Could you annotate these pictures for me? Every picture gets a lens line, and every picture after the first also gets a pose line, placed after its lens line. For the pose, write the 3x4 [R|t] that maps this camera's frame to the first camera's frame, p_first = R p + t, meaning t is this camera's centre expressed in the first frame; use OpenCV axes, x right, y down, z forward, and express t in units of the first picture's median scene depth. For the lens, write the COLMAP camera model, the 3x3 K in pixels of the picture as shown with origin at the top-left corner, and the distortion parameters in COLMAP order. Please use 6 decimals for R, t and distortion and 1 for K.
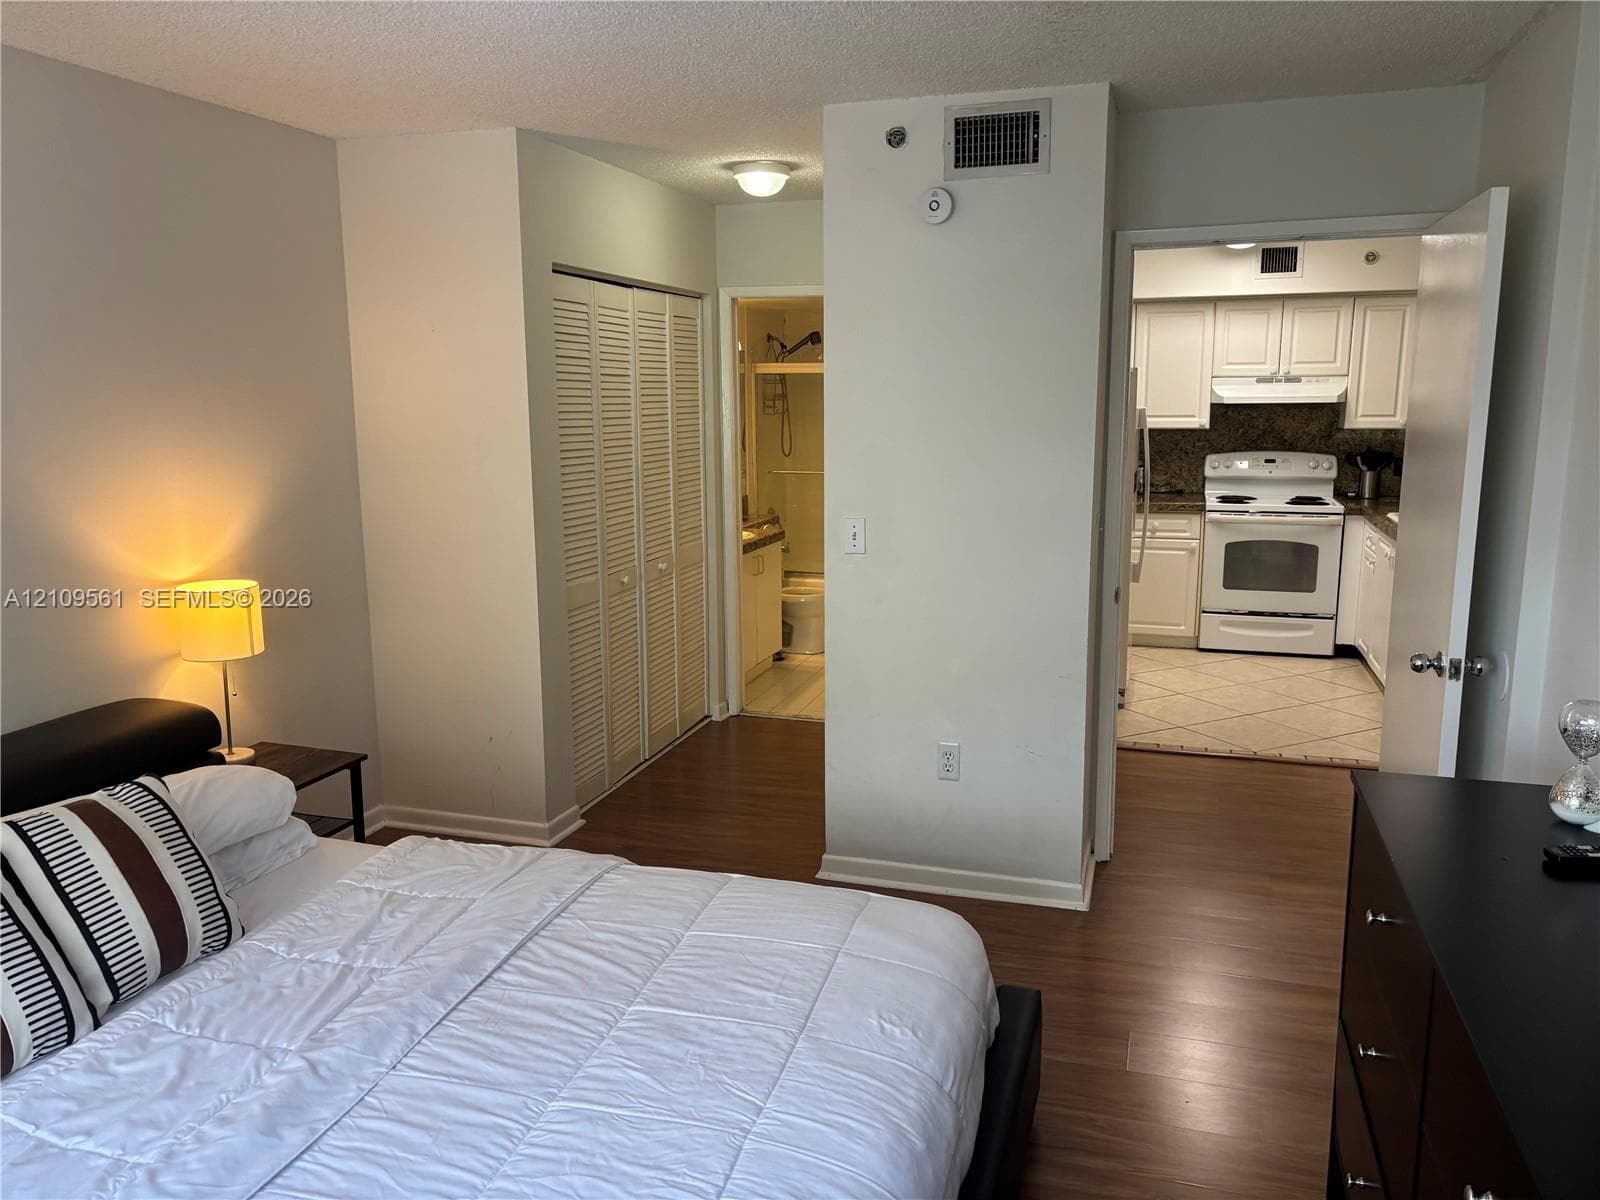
lens RADIAL K [[1174.4, 0, 835.3], [0, 1174.4, 595.5], [0, 0, 1]] dist [0.058374, -0.008113]
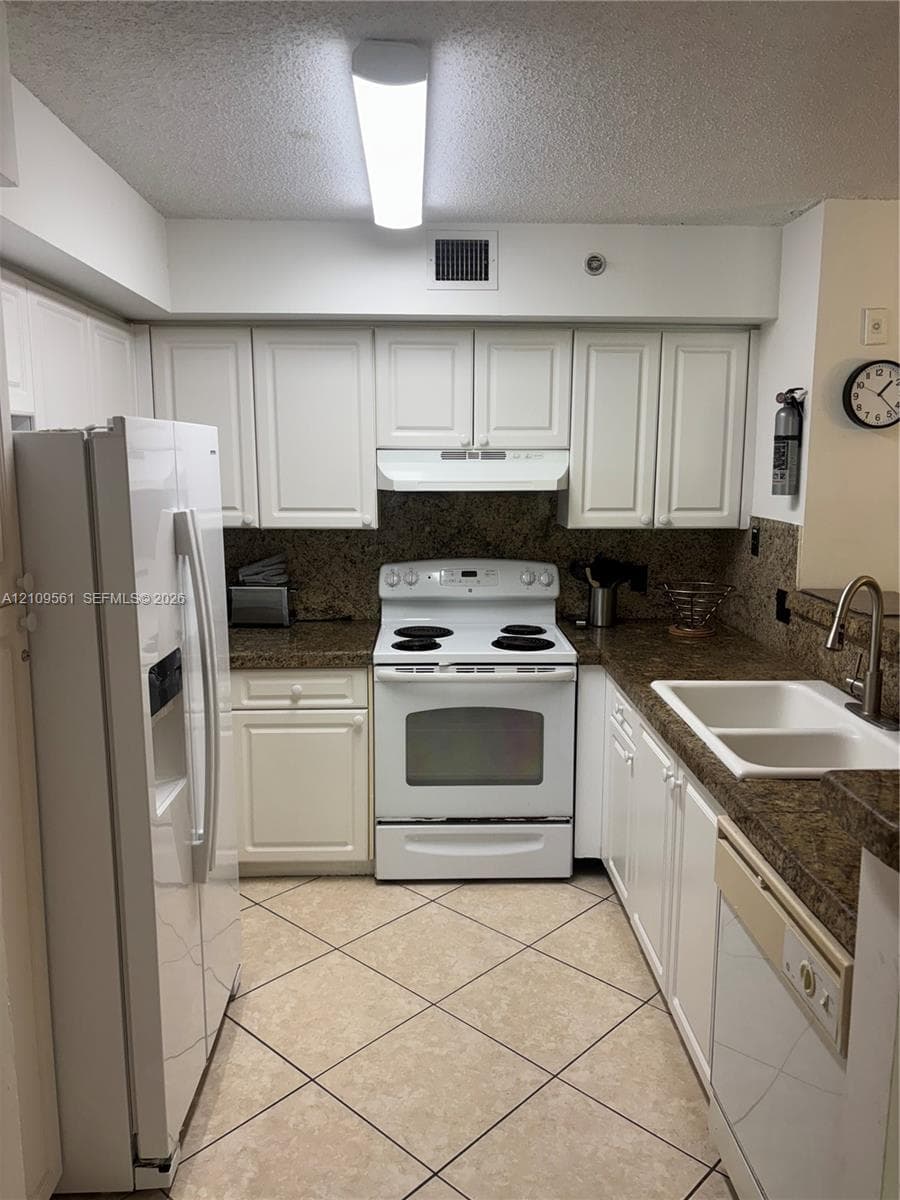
lens RADIAL K [[880.8, 0, 444.9], [0, 880.8, 604.2], [0, 0, 1]] dist [0.058374, -0.008113]
pose [[0.954516, -0.041079, 0.295318, 0.212222], [0.047001, 0.998811, -0.012980, -0.094168], [-0.294433, 0.026270, 0.955311, 0.542774]]
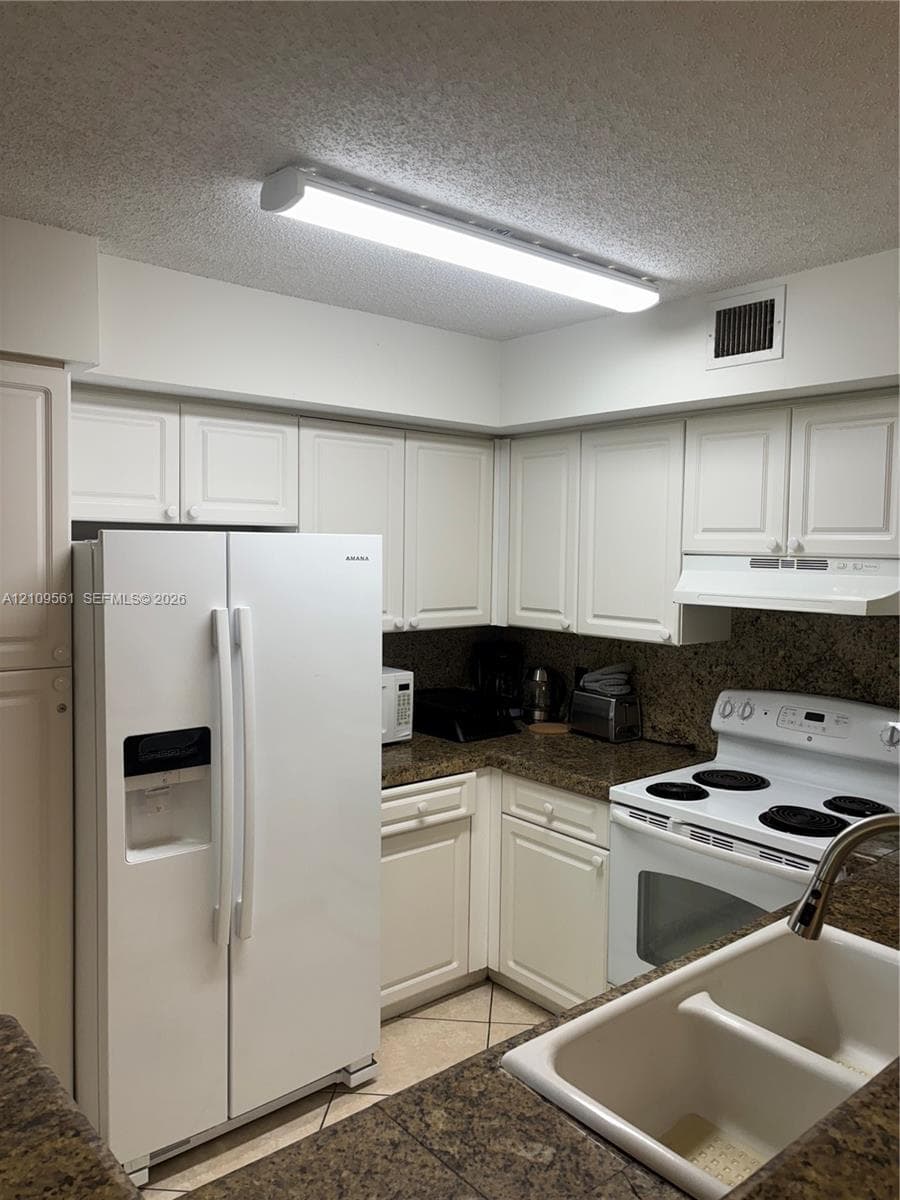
lens RADIAL K [[880.8, 0, 446.9], [0, 880.8, 597.2], [0, 0, 1]] dist [0.058374, -0.008113]
pose [[0.829845, 0.047910, -0.555934, 0.464521], [-0.116922, 0.989119, -0.089288, -0.116551], [0.545607, 0.139096, 0.826417, 0.608919]]
